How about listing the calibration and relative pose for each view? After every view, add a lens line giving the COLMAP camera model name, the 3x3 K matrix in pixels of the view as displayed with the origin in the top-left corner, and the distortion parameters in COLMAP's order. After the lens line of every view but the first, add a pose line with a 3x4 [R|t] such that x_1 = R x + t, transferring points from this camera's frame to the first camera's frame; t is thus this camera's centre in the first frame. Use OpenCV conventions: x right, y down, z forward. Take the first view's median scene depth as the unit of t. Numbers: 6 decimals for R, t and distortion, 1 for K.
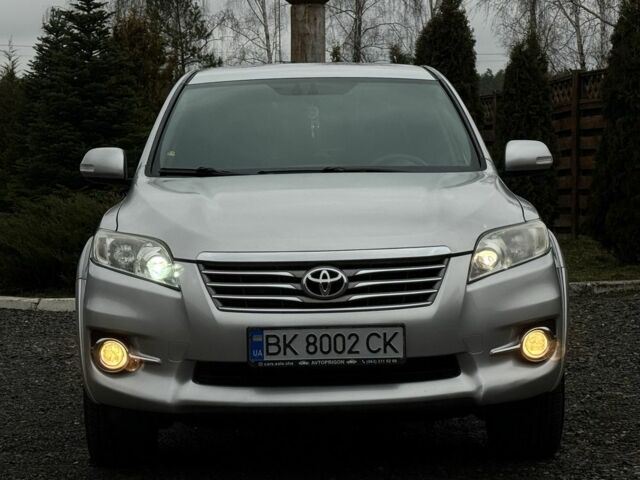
lens RADIAL K [[1549.1, 0, 329.2], [0, 1549.1, 240.9], [0, 0, 1]] dist [0.164891, 0.166616]
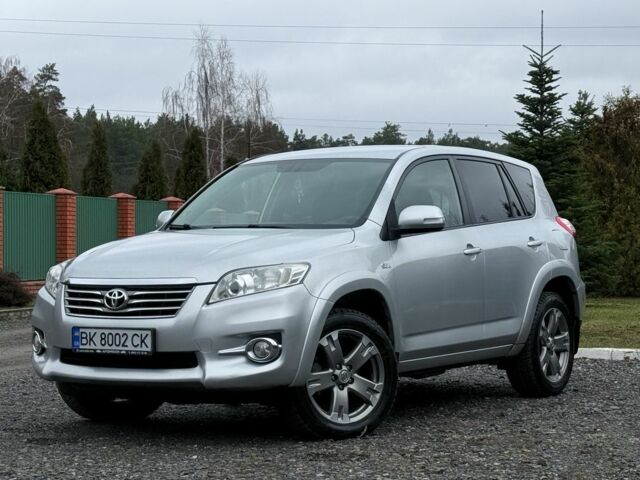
lens RADIAL K [[1549.1, 0, 329.2], [0, 1549.1, 240.9], [0, 0, 1]] dist [0.164891, 0.166616]
pose [[0.830417, 0.014099, -0.556964, 1.017000], [-0.036271, 0.998927, -0.028792, 0.006168], [0.555961, 0.044111, 0.830037, -0.148308]]
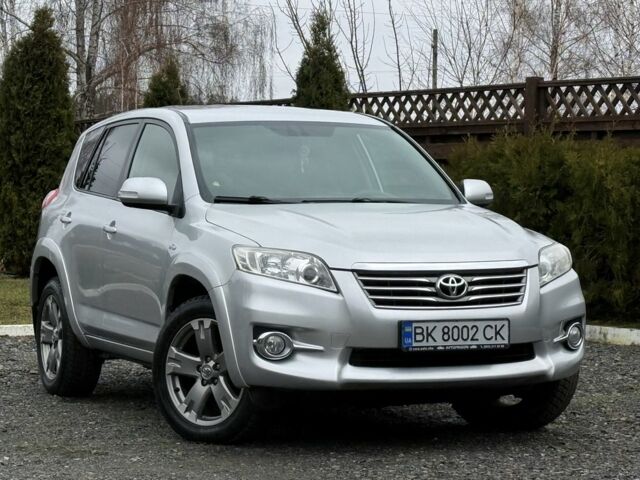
lens RADIAL K [[1959.2, 0, 320.0], [0, 1959.2, 240.0], [0, 0, 1]] dist [0.123366, -0.029730]
pose [[0.930520, 0.012947, 0.366013, -0.710492], [-0.002009, 0.999540, -0.030249, 0.037928], [-0.366236, 0.027412, 0.930118, -0.494007]]
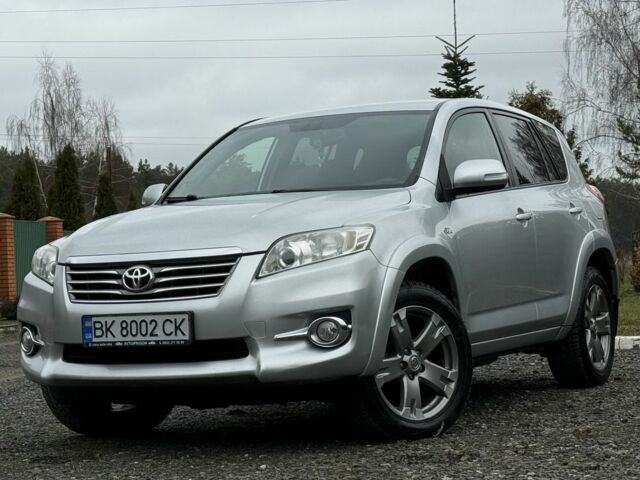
lens RADIAL K [[1549.1, 0, 329.2], [0, 1549.1, 240.9], [0, 0, 1]] dist [0.164891, 0.166616]
pose [[0.882008, -0.028329, -0.470381, 0.707206], [0.006083, 0.998793, -0.048748, 0.058039], [0.471194, 0.040135, 0.881116, -0.008716]]
